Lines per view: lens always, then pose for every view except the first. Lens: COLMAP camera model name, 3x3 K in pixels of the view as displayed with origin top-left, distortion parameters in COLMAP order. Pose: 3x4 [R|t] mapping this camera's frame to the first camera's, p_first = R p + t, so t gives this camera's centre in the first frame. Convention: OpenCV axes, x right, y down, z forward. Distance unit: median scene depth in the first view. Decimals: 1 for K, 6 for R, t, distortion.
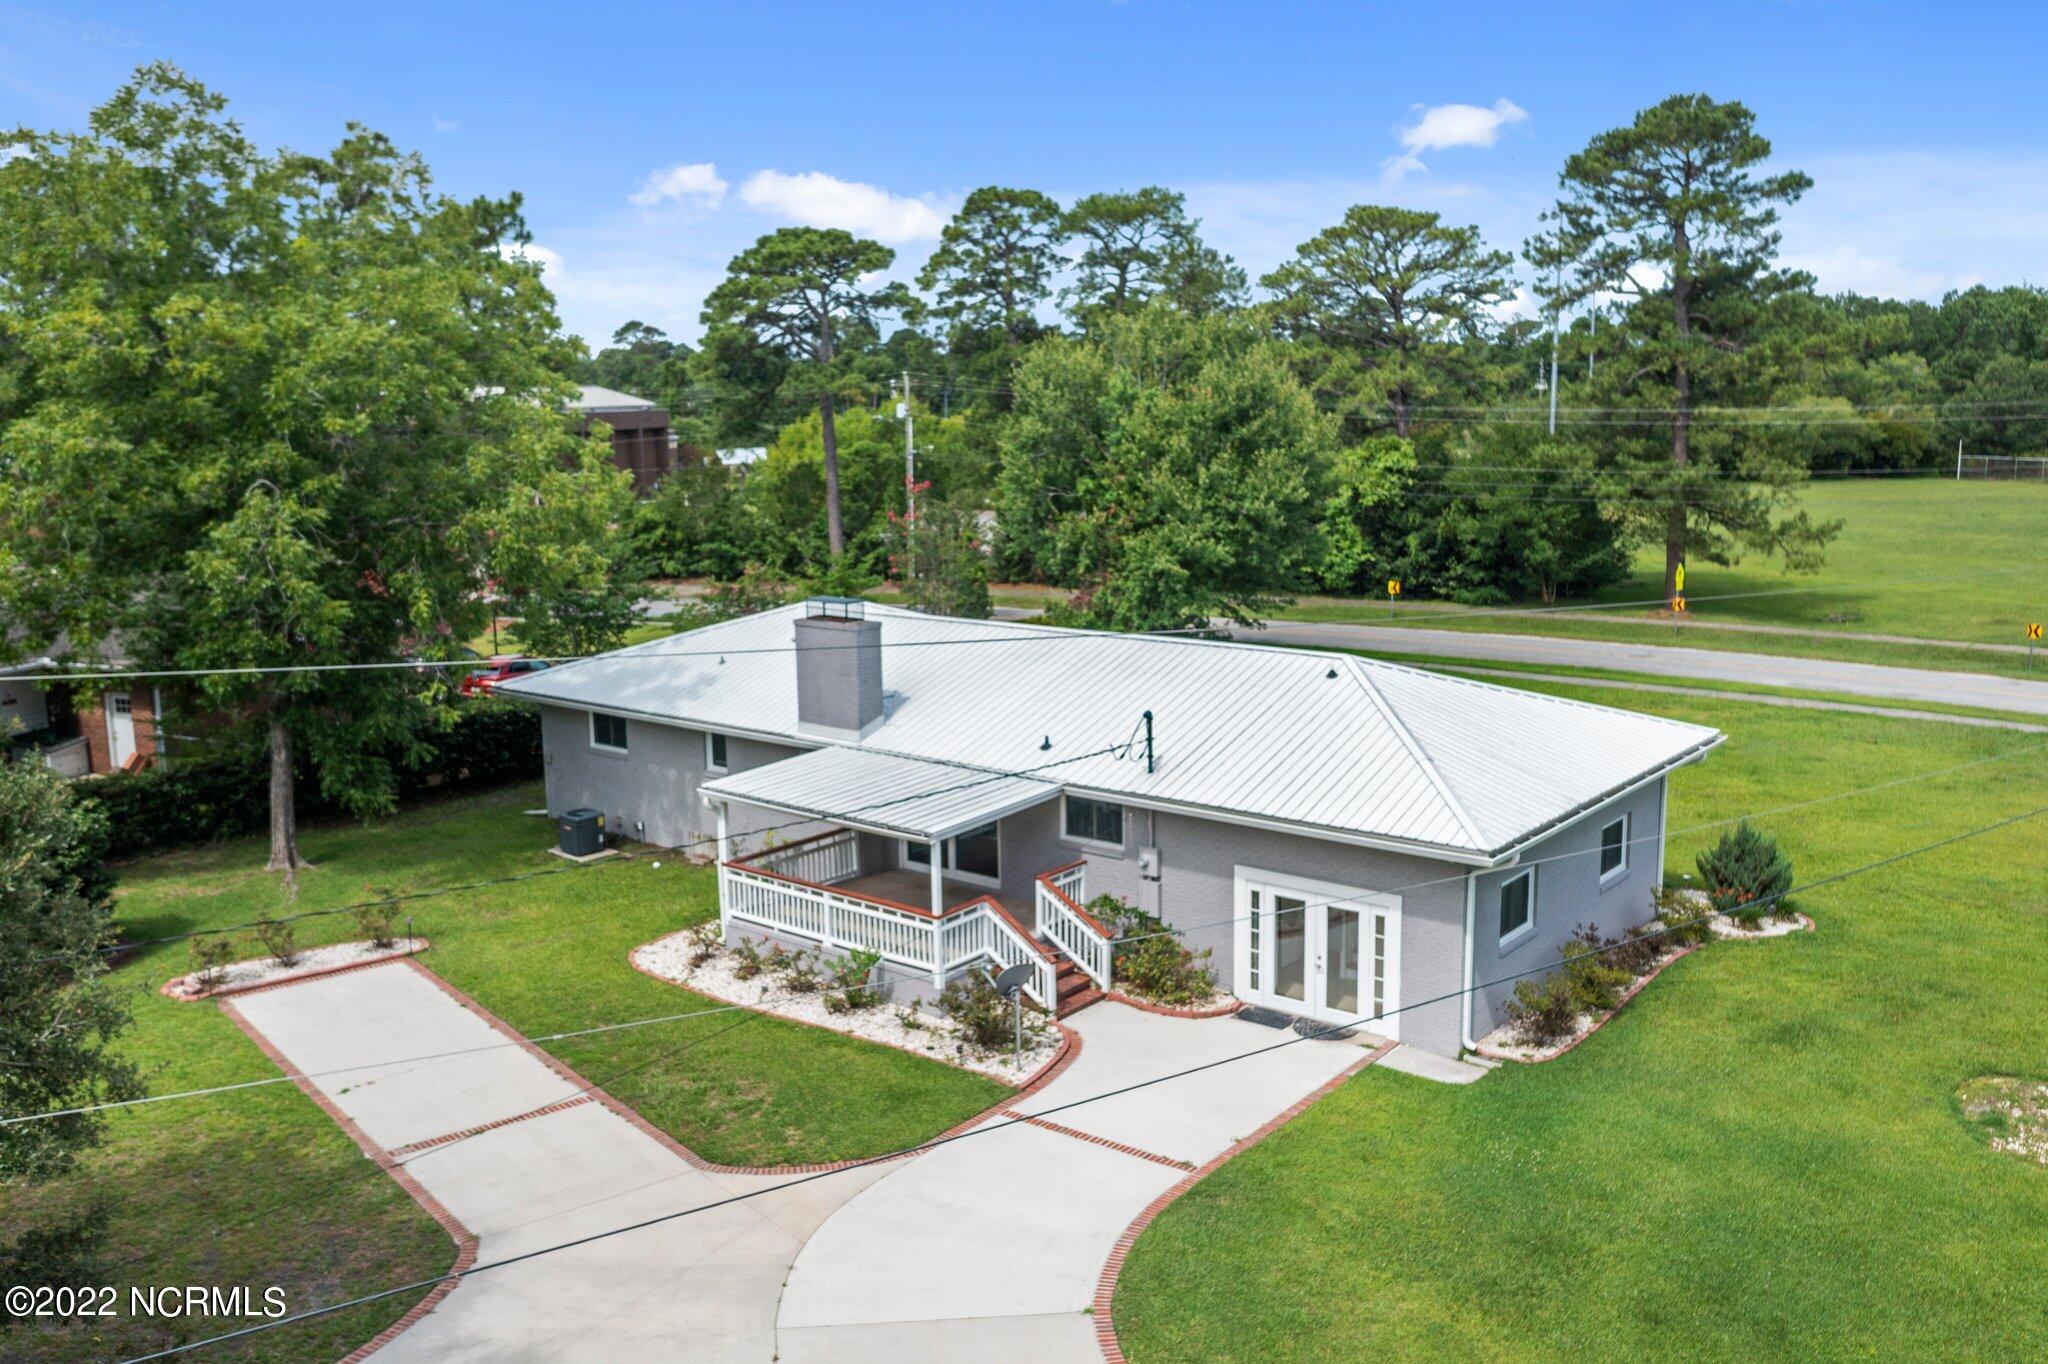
lens RADIAL K [[1696.7, 0, 1024.0], [0, 1696.7, 682.0], [0, 0, 1]] dist [-0.012265, -0.001990]
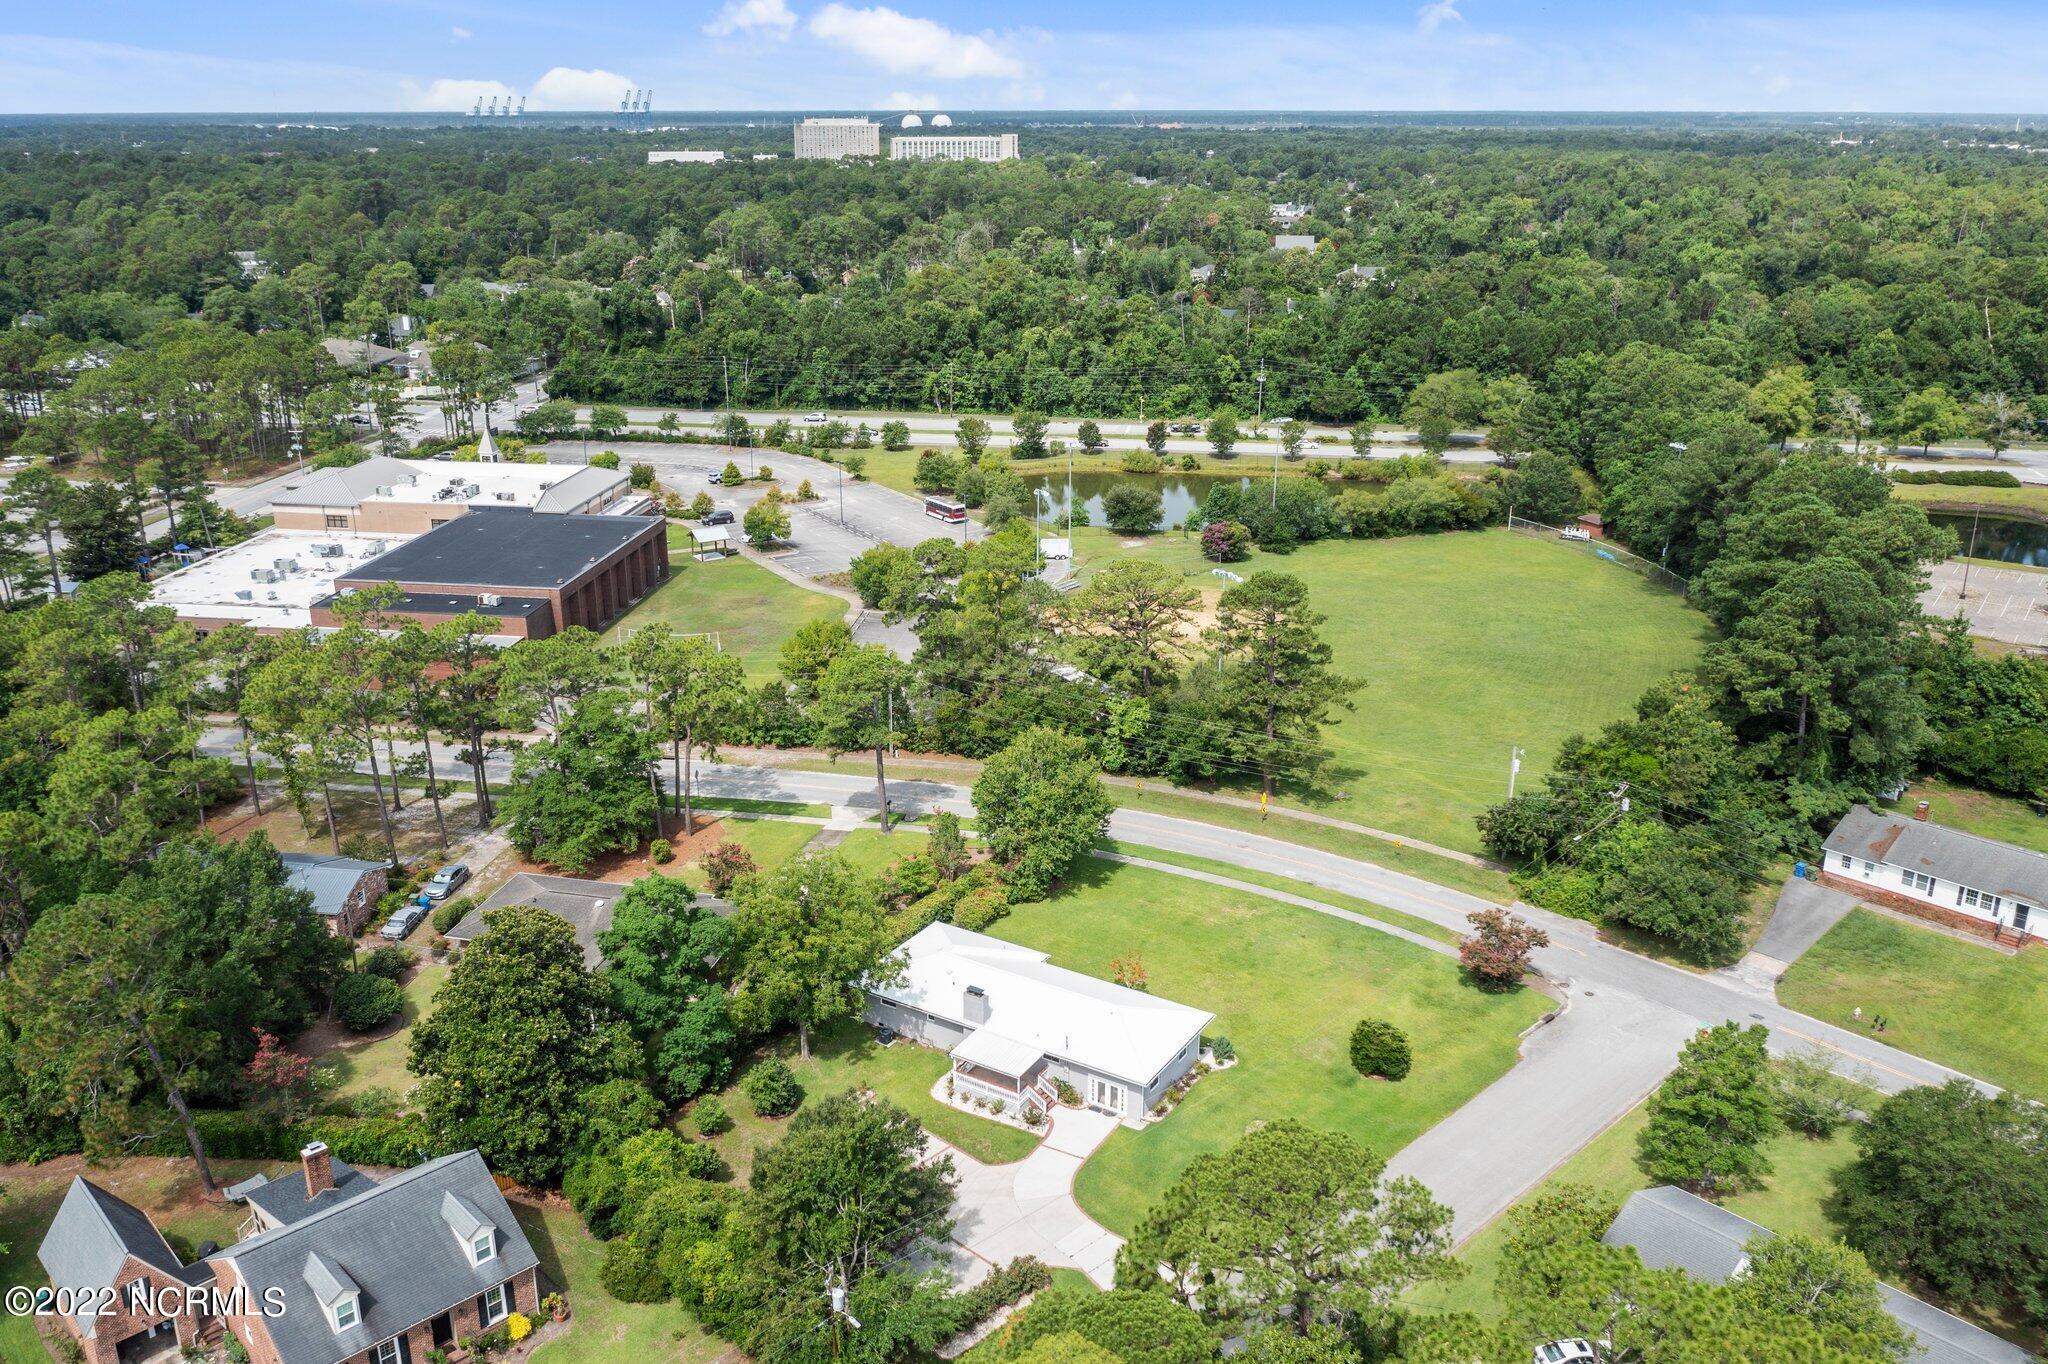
lens RADIAL K [[1641.9, 0, 1017.2], [0, 1641.9, 685.3], [0, 0, 1]] dist [-0.013113, -0.007471]
pose [[0.991819, -0.026767, 0.124815, -0.531891], [0.005594, 0.985943, 0.166986, -1.524677], [-0.127530, -0.164922, 0.978027, -2.784676]]
